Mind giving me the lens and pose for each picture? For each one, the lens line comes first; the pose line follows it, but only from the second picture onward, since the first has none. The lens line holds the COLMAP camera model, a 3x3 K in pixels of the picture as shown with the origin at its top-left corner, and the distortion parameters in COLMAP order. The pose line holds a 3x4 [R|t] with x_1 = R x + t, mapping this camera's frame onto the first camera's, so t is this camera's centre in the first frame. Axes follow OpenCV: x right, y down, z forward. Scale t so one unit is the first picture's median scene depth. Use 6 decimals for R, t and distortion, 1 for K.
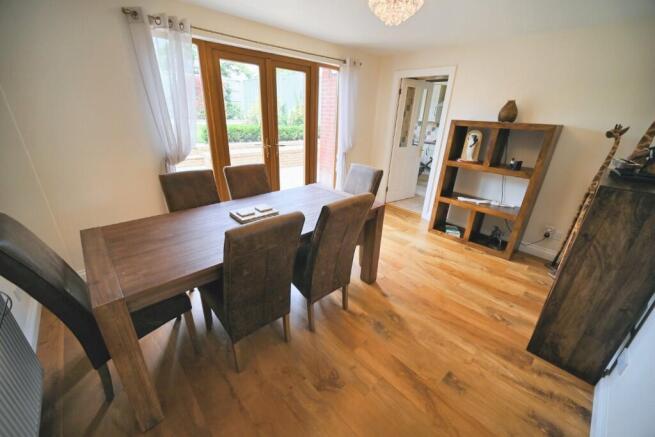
lens RADIAL K [[258.3, 0, 325.7], [0, 258.3, 219.5], [0, 0, 1]] dist [-0.000523, -0.000269]
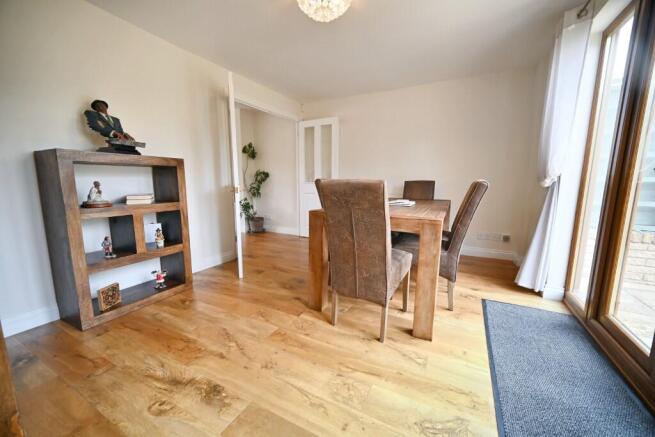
lens RADIAL K [[258.3, 0, 325.7], [0, 258.3, 219.5], [0, 0, 1]] dist [-0.000523, -0.000269]
pose [[-0.942831, 0.013175, -0.333011, 0.407442], [-0.159881, 0.858848, 0.486640, -0.406517], [0.292418, 0.512061, -0.807642, 1.513075]]
